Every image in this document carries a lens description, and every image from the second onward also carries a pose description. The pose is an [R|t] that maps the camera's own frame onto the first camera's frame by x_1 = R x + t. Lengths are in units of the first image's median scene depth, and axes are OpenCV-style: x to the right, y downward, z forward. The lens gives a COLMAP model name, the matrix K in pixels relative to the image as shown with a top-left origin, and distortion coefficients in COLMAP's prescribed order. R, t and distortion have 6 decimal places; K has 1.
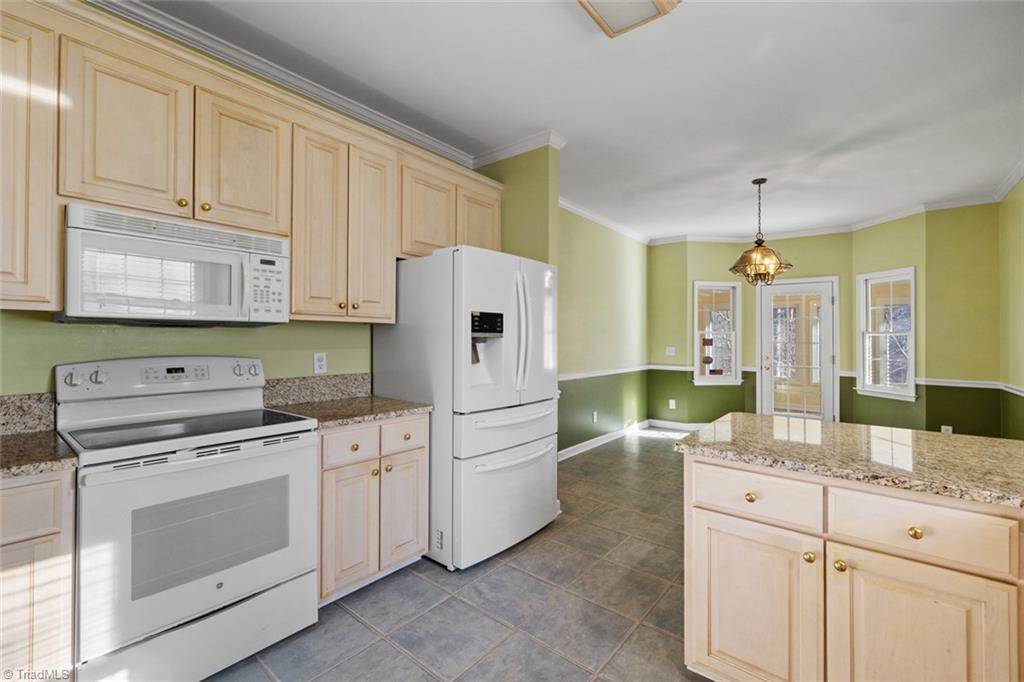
lens RADIAL K [[438.5, 0, 516.0], [0, 438.5, 338.9], [0, 0, 1]] dist [-0.001160, -0.000165]
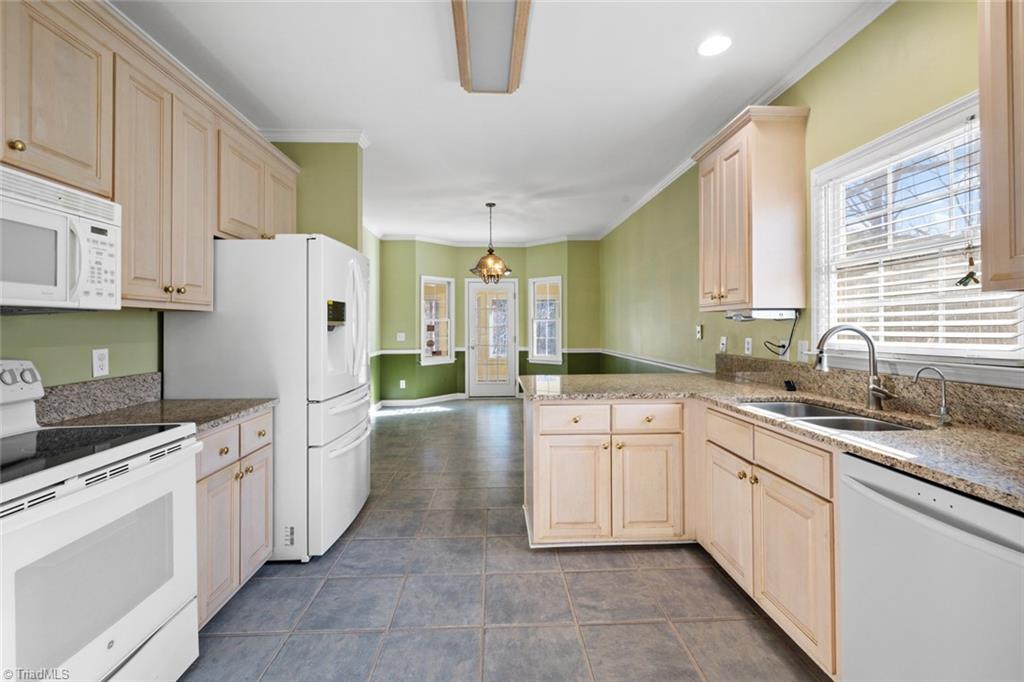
lens RADIAL K [[433.4, 0, 509.4], [0, 433.4, 331.8], [0, 0, 1]] dist [-0.000608, -0.000356]
pose [[0.754457, -0.023196, 0.655939, -0.417277], [0.015389, 0.999726, 0.017652, -0.000509], [-0.656169, -0.003223, 0.754607, -0.035376]]
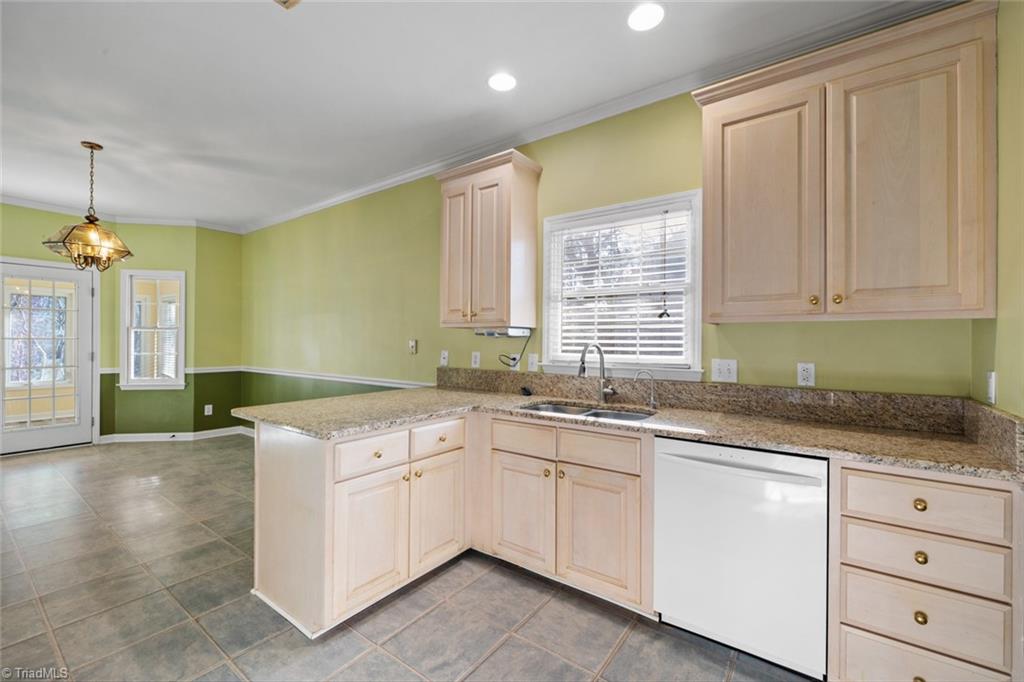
lens RADIAL K [[428.5, 0, 502.9], [0, 428.5, 345.6], [0, 0, 1]] dist [-0.000337, 0.000033]
pose [[-0.032971, -0.024463, 0.999157, -0.466598], [-0.005461, 0.999690, 0.024296, -0.005044], [-0.999441, -0.004655, -0.033094, 0.390171]]
